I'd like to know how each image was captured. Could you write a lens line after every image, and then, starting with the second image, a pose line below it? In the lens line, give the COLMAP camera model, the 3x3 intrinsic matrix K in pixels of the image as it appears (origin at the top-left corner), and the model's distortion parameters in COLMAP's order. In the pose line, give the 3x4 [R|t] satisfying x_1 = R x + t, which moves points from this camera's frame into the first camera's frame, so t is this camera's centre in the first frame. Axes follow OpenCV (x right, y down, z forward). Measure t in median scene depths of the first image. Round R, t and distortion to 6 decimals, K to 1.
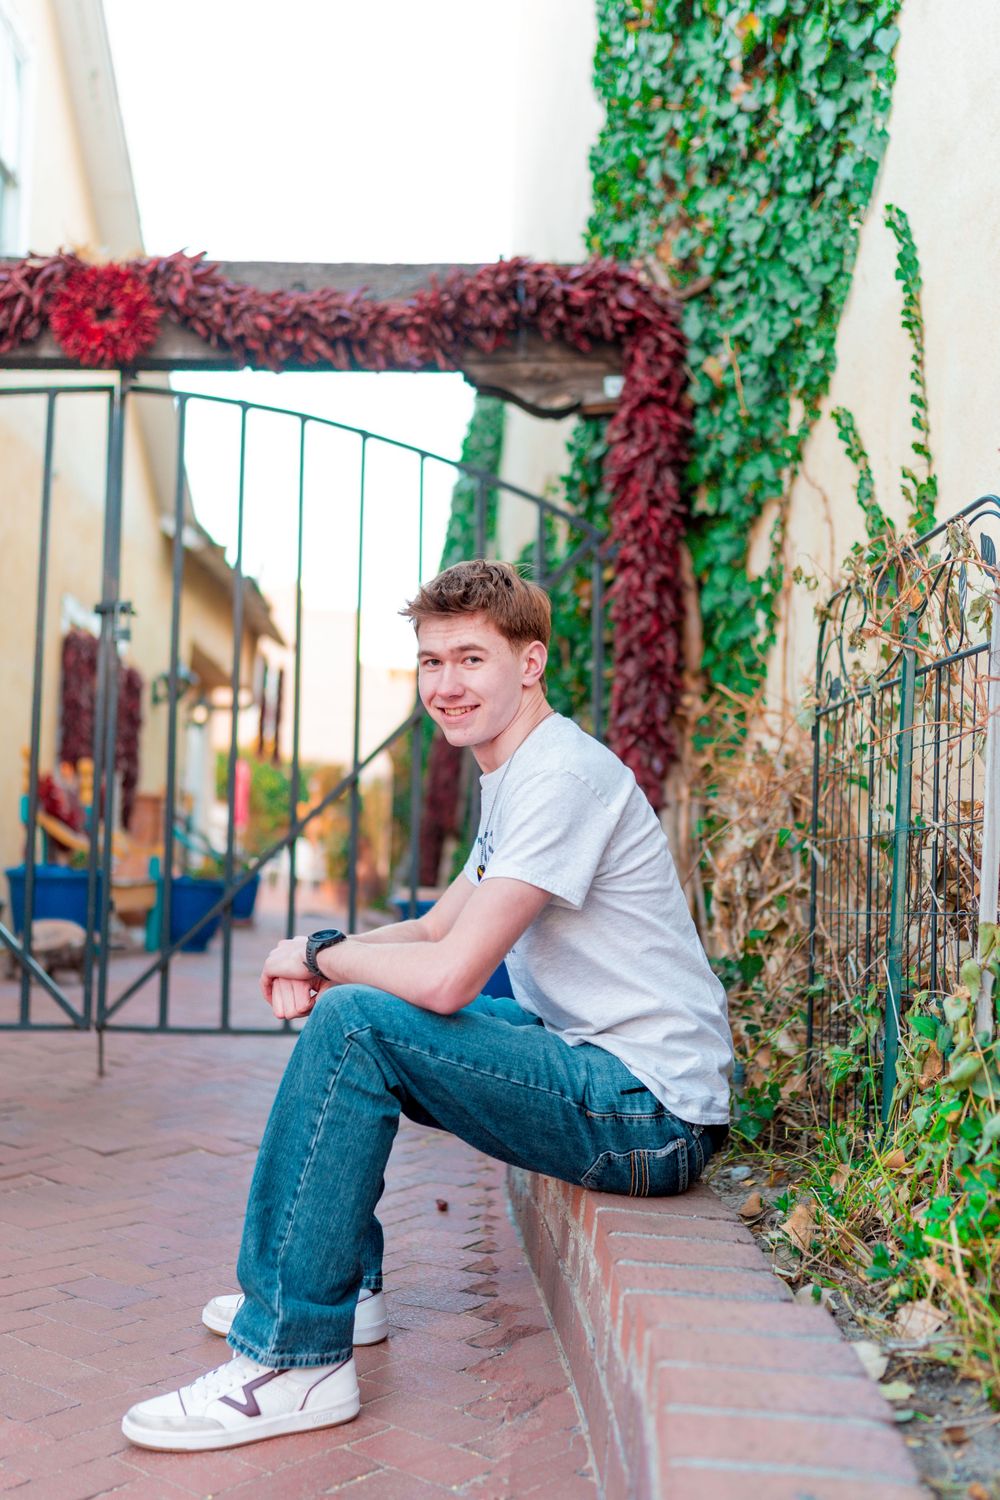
lens RADIAL K [[1484.0, 0, 570.4], [0, 1484.0, 753.6], [0, 0, 1]] dist [0.005258, 0.002058]
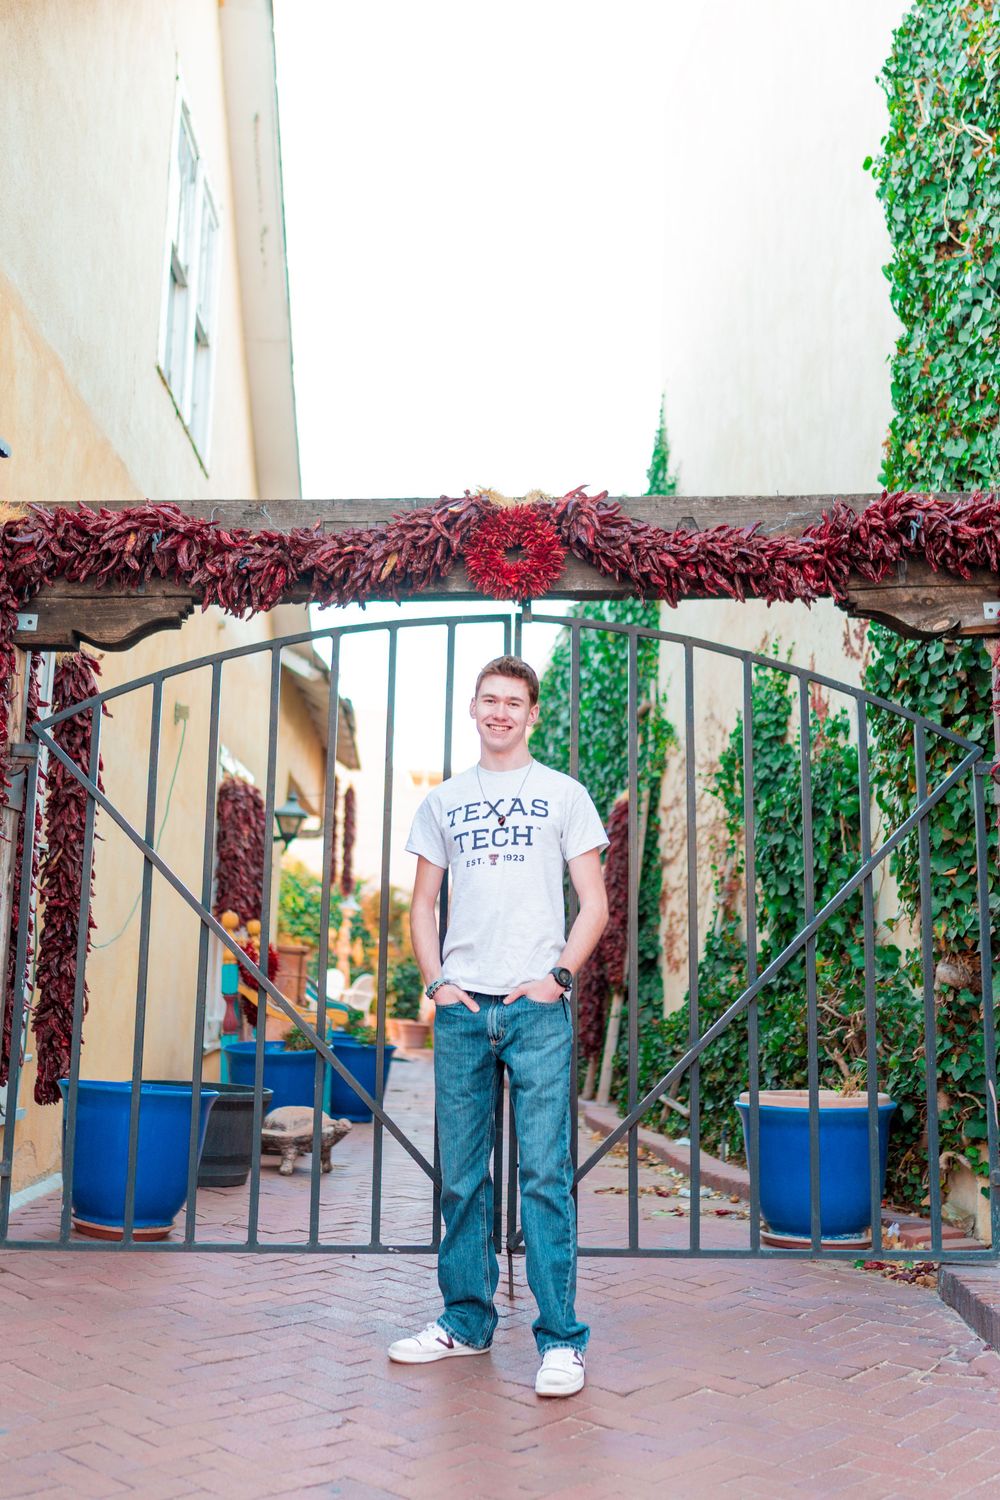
lens RADIAL K [[1642.6, 0, 485.5], [0, 1642.6, 657.2], [0, 0, 1]] dist [-0.003320, -0.013384]
pose [[0.999779, -0.012840, -0.016664, -0.317319], [0.010964, 0.994074, -0.108155, -0.096368], [0.017954, 0.107948, 0.993994, -0.155508]]
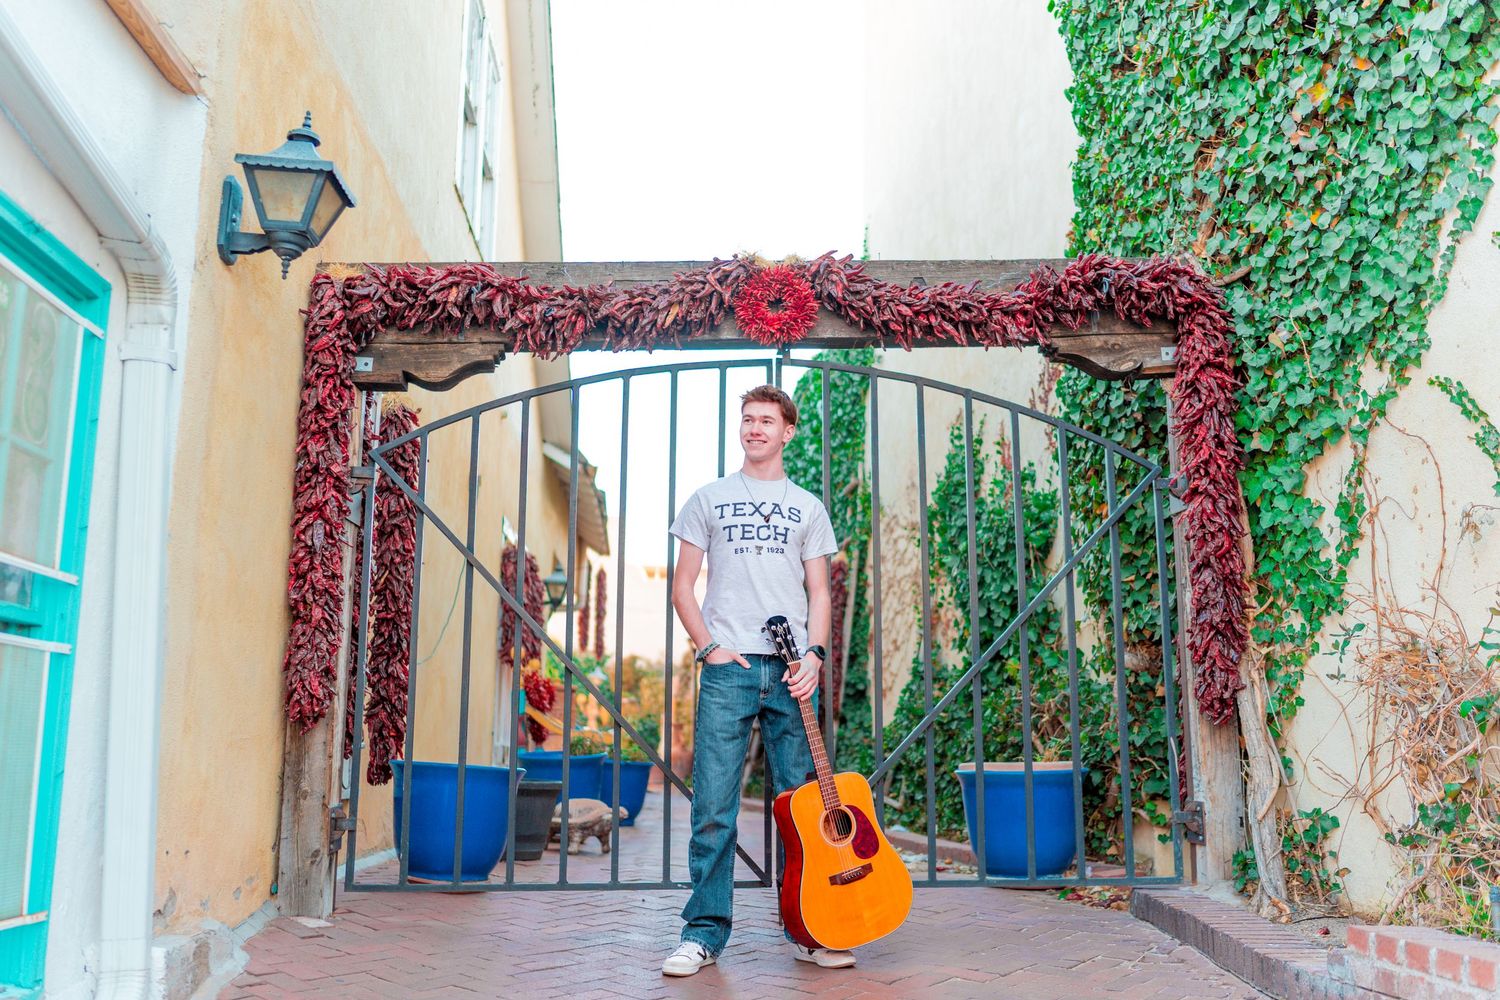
lens RADIAL K [[1341.9, 0, 760.5], [0, 1341.9, 498.9], [0, 0, 1]] dist [-0.003146, -0.005632]
pose [[0.999249, -0.021177, 0.032458, -0.369290], [0.024394, 0.994469, -0.102154, -0.015699], [-0.030115, 0.102869, 0.994239, -0.119126]]
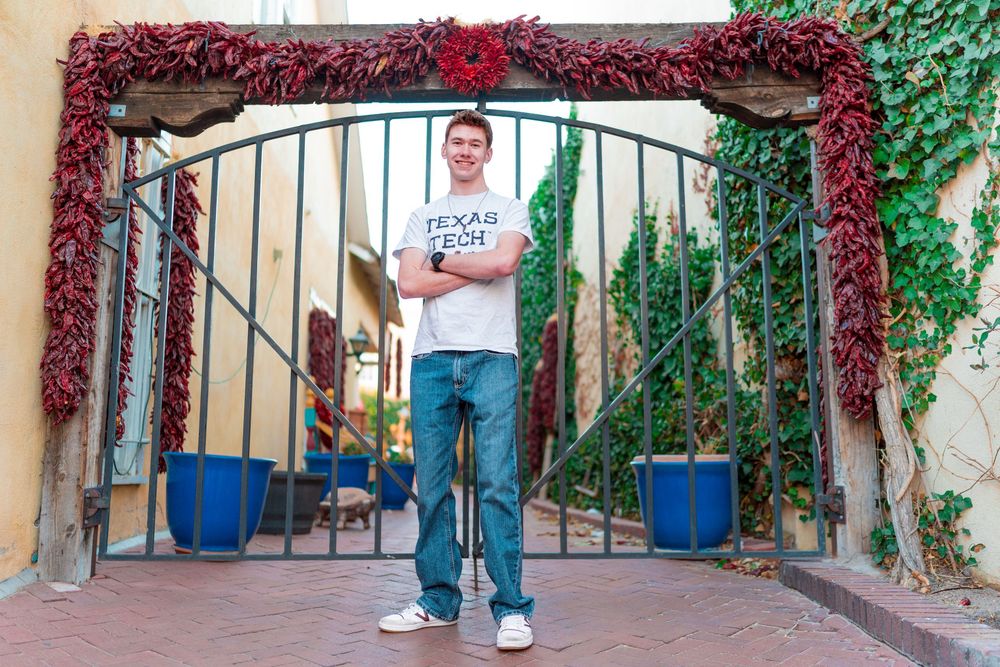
lens RADIAL K [[840.5, 0, 500.0], [0, 840.5, 333.5], [0, 0, 1]] dist [-0.001500, -0.007586]
pose [[0.999680, -0.024887, 0.004603, -0.298953], [0.025163, 0.996868, -0.074975, 0.036809], [-0.002723, 0.075066, 0.997175, 0.195579]]
